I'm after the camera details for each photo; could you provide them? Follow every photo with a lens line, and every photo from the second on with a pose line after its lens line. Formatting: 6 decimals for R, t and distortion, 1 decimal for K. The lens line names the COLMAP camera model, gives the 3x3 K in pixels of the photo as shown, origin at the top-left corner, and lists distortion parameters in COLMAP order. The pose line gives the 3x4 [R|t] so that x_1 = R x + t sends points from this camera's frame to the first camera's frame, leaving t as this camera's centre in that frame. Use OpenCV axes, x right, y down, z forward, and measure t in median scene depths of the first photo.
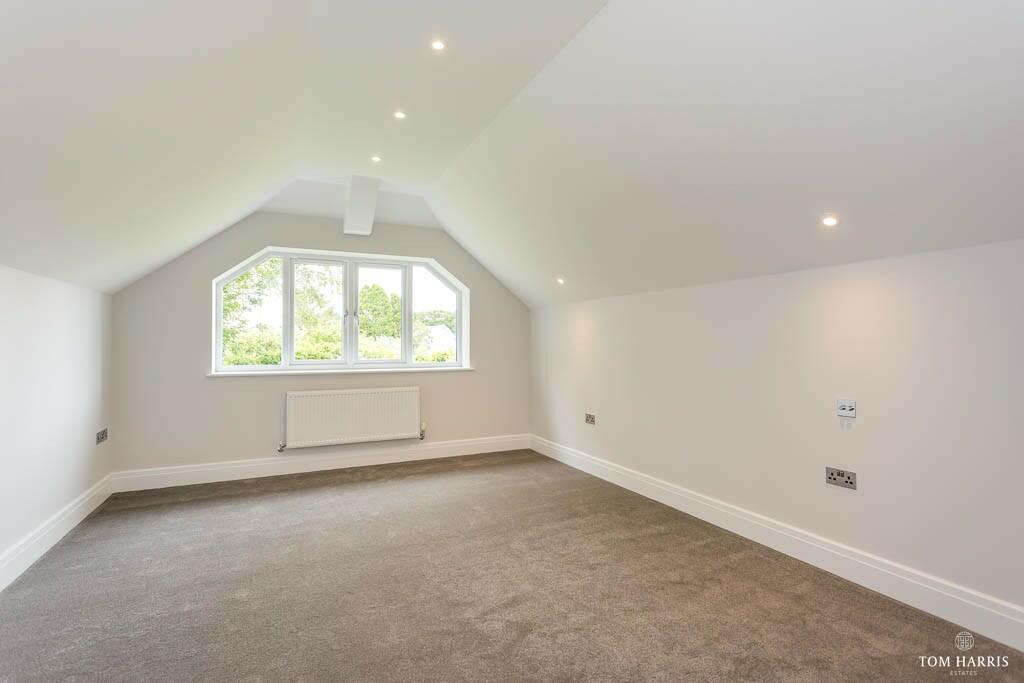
lens RADIAL K [[489.3, 0, 512.0], [0, 489.3, 341.5], [0, 0, 1]] dist [0.000620, 0.001015]
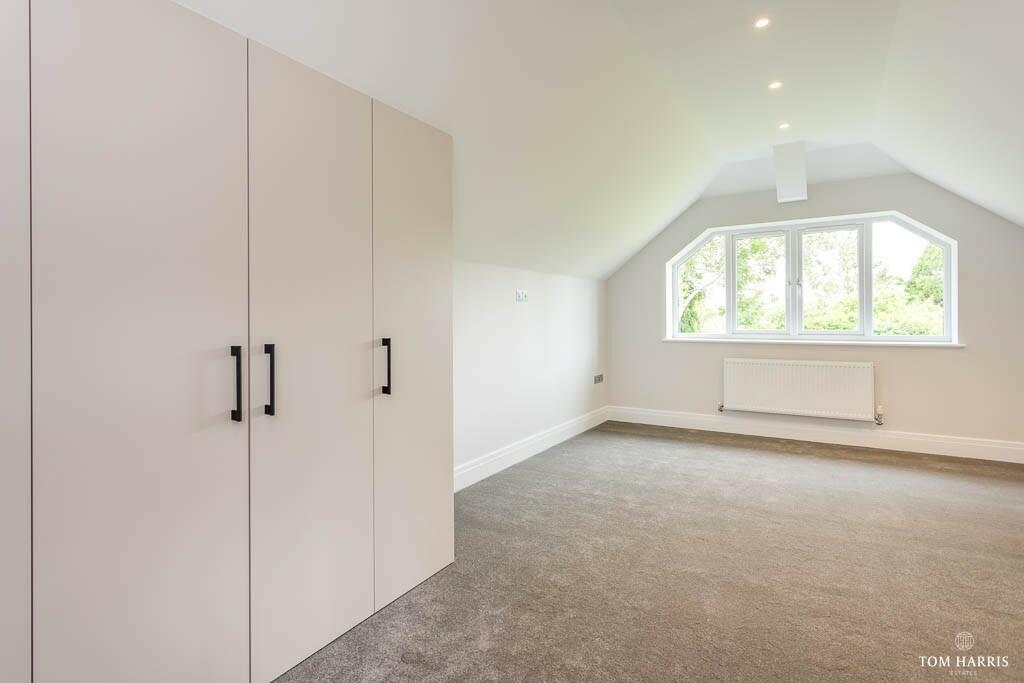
lens RADIAL K [[489.3, 0, 512.0], [0, 489.3, 341.5], [0, 0, 1]] dist [0.000620, 0.001015]
pose [[0.543800, 0.039213, -0.838298, 0.195473], [0.012250, 0.998430, 0.054651, -0.001049], [0.839125, -0.039988, 0.542466, -0.003327]]
